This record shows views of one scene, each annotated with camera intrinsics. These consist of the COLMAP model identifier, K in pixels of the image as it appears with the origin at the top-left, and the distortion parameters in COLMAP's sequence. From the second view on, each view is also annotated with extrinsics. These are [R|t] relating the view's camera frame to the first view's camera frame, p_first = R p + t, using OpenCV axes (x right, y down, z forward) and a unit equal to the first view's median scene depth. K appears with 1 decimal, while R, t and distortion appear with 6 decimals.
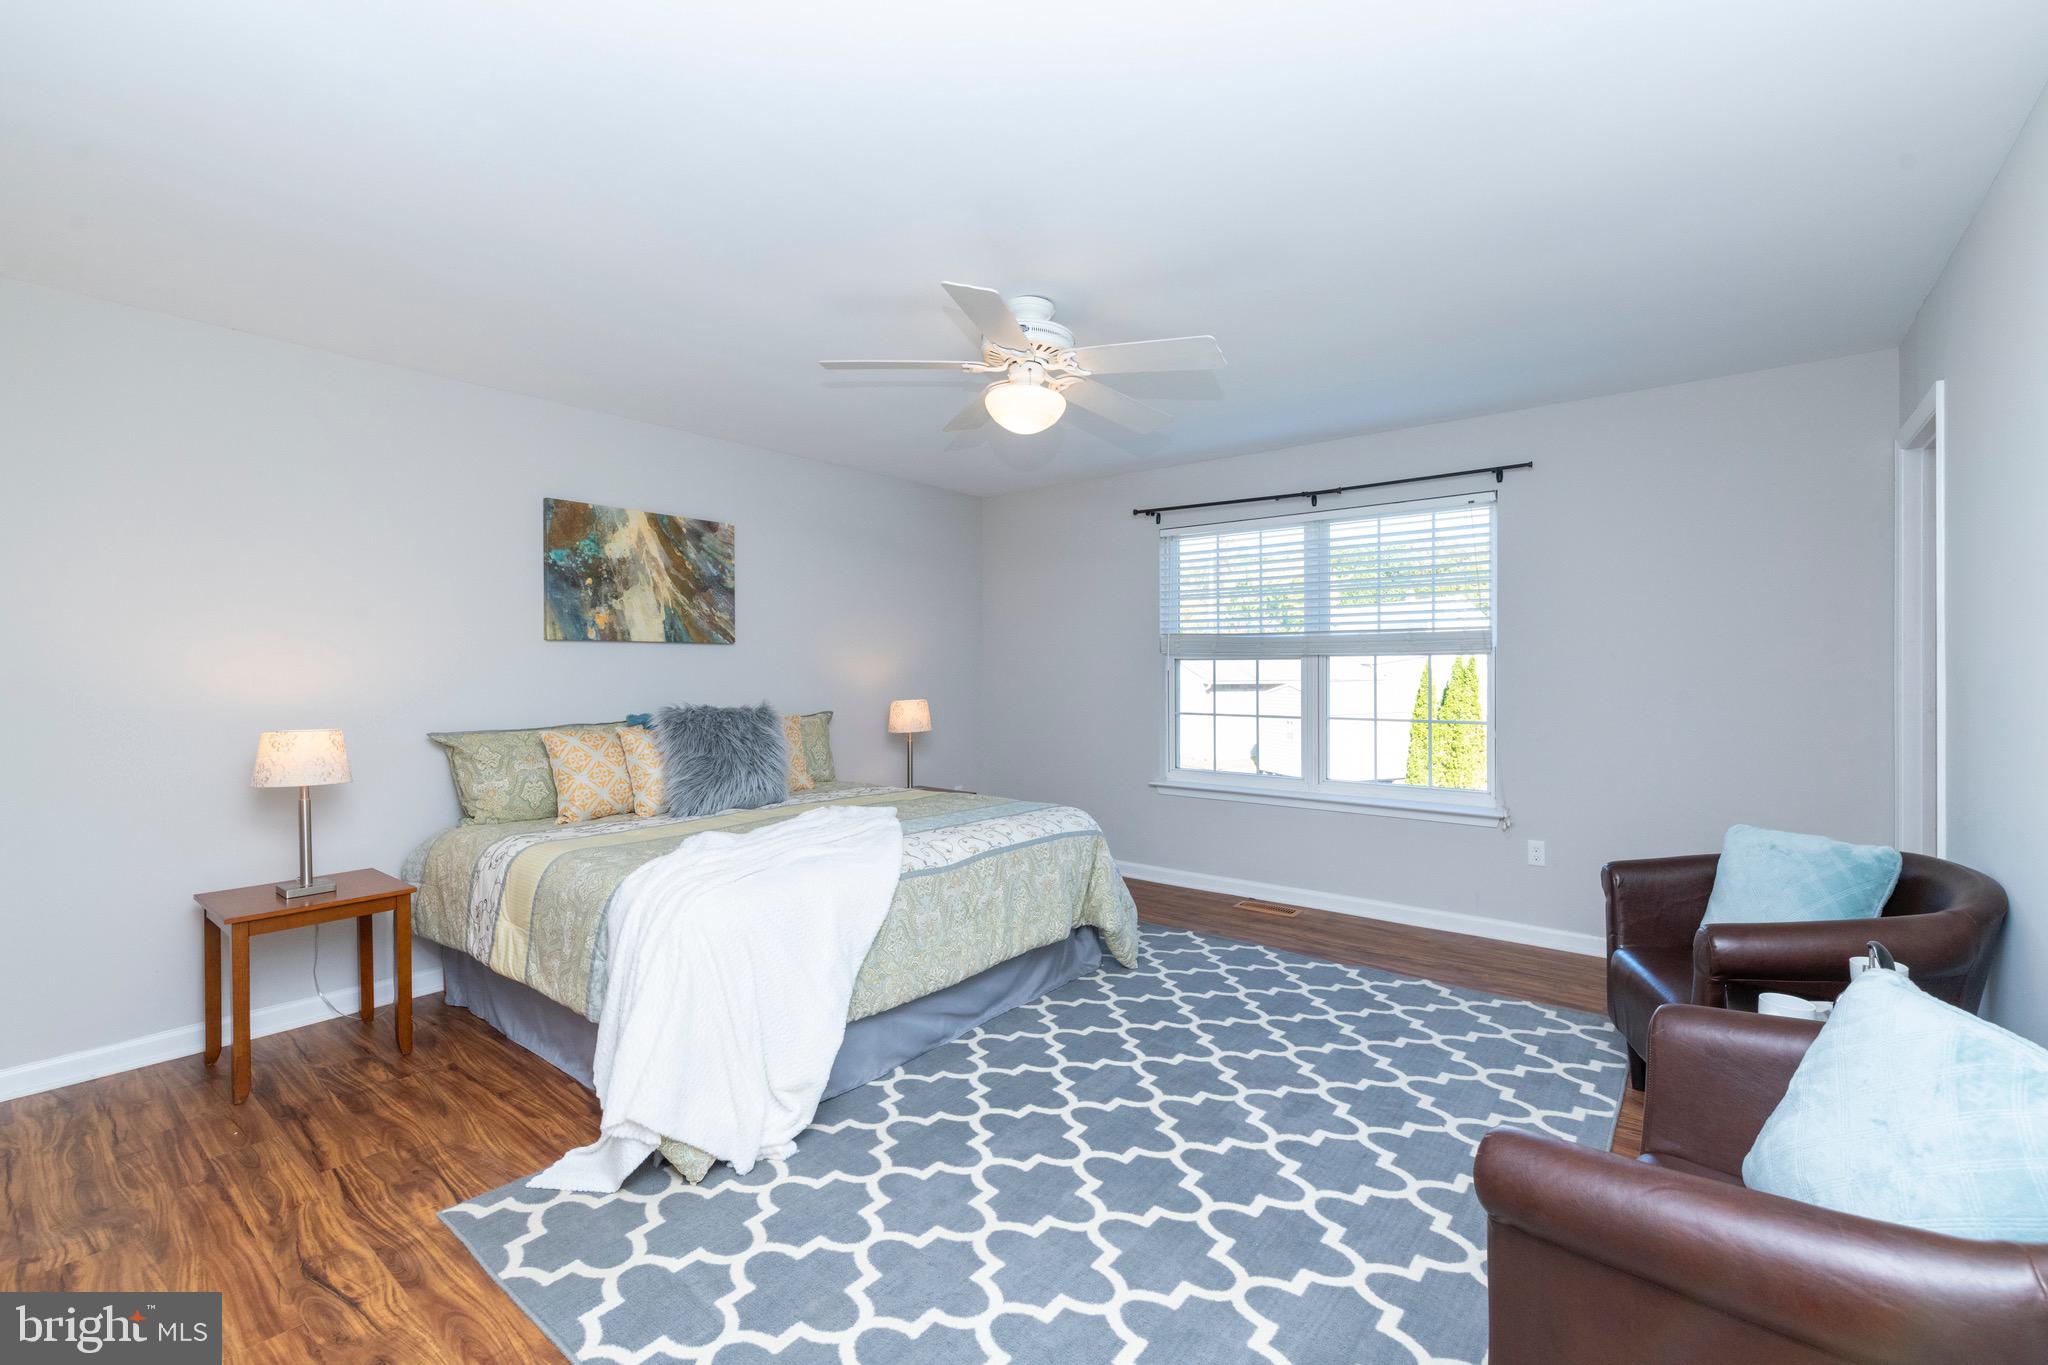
lens RADIAL K [[884.0, 0, 1032.4], [0, 884.0, 669.6], [0, 0, 1]] dist [0.017280, -0.000077]
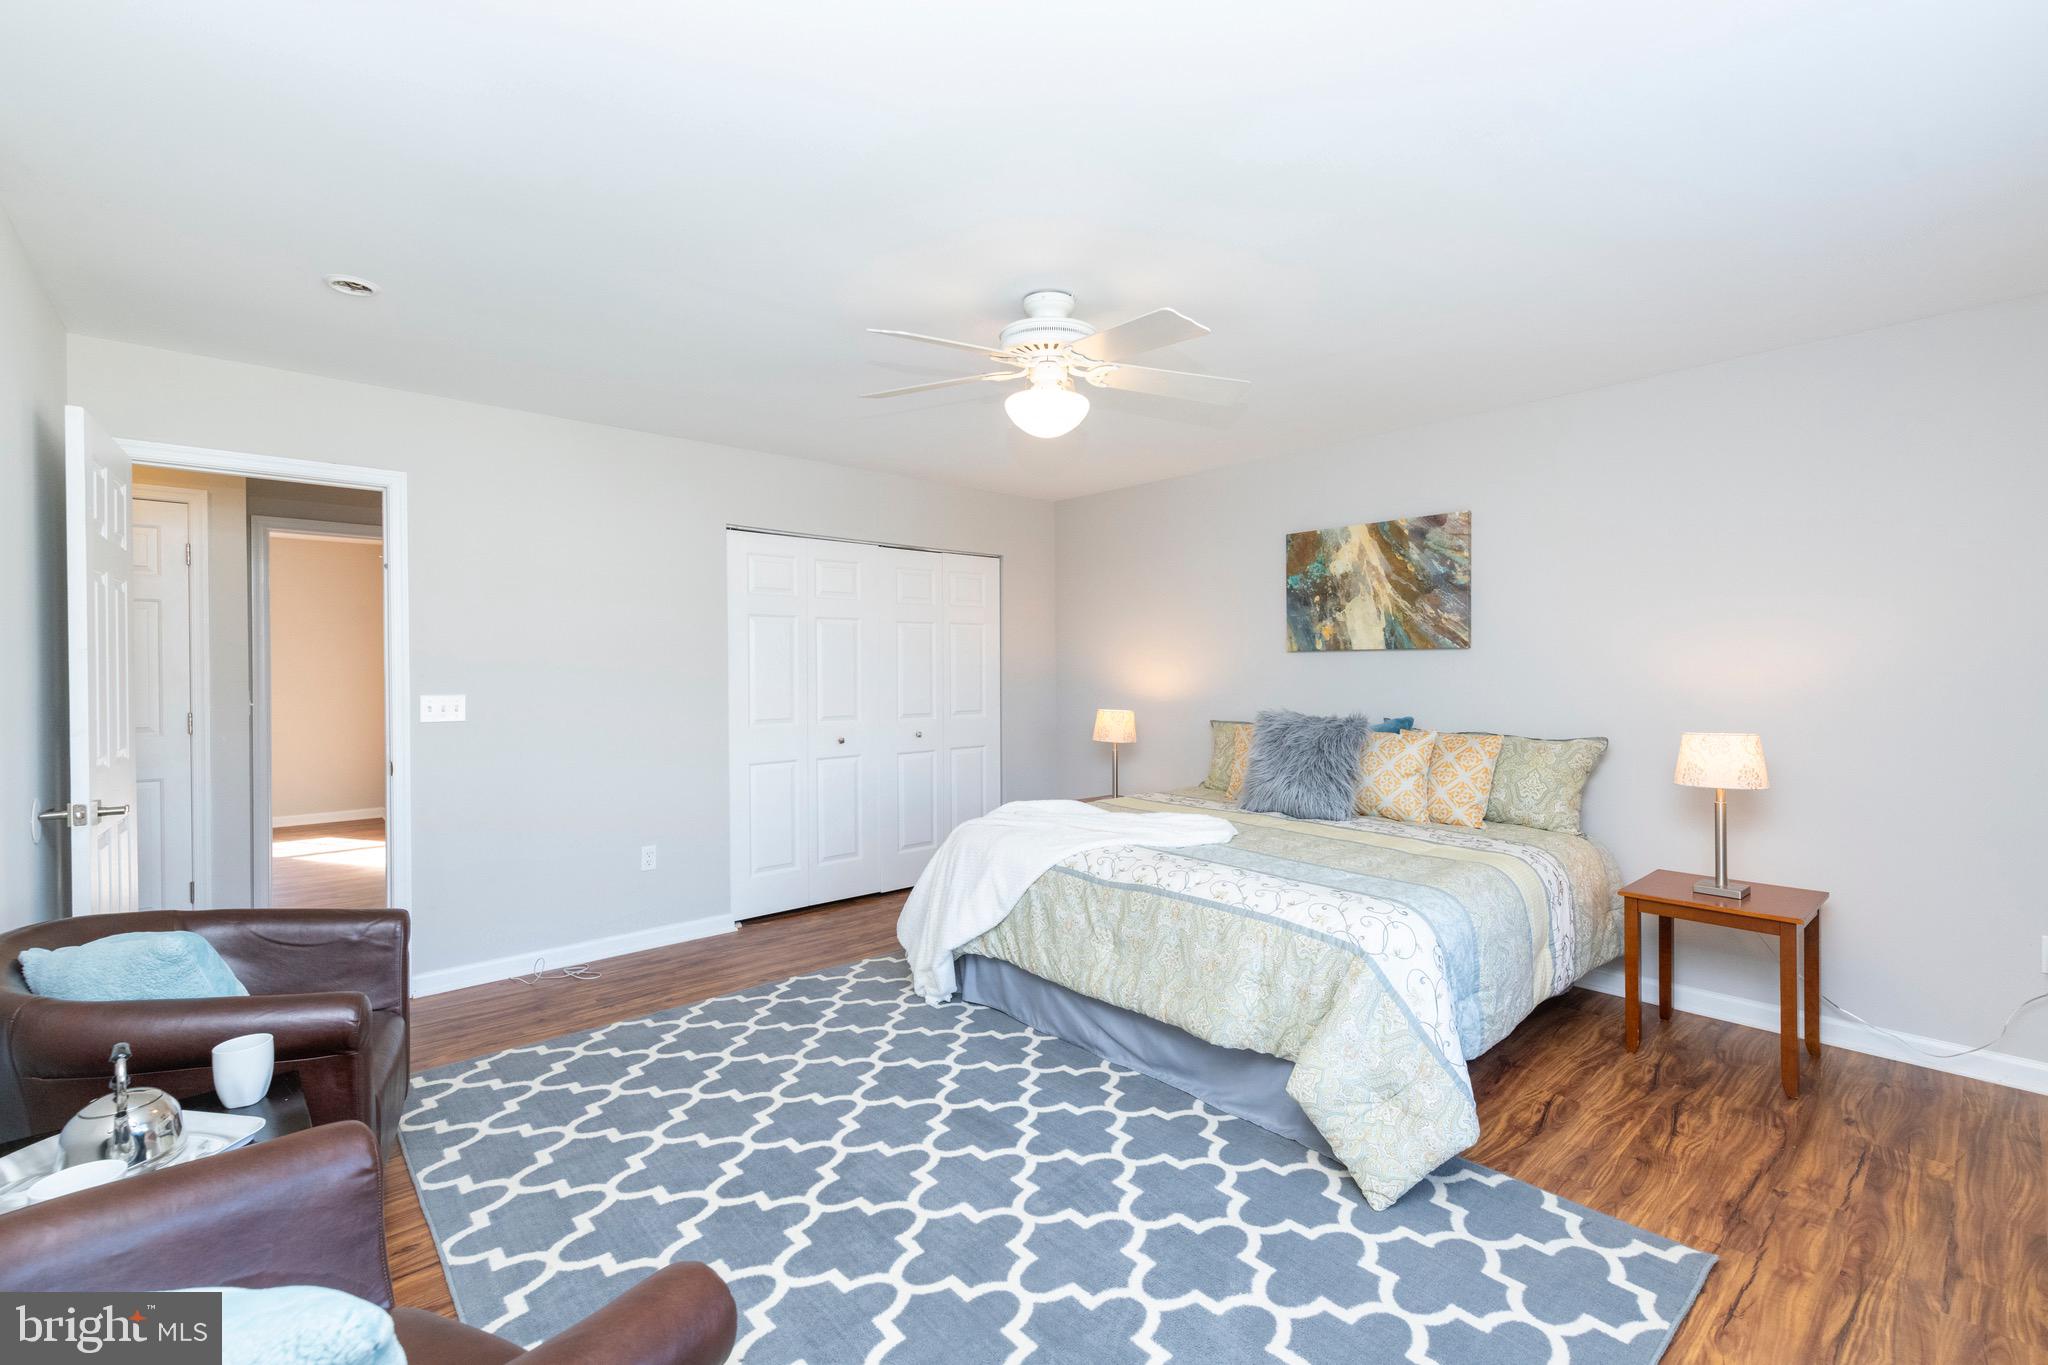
lens RADIAL K [[884.0, 0, 1031.2], [0, 884.0, 682.5], [0, 0, 1]] dist [0.017280, -0.000077]
pose [[-0.168935, 0.015605, -0.985504, 0.644956], [-0.002126, 0.999867, 0.016197, -0.009688], [0.985625, 0.004832, -0.168879, 0.792715]]
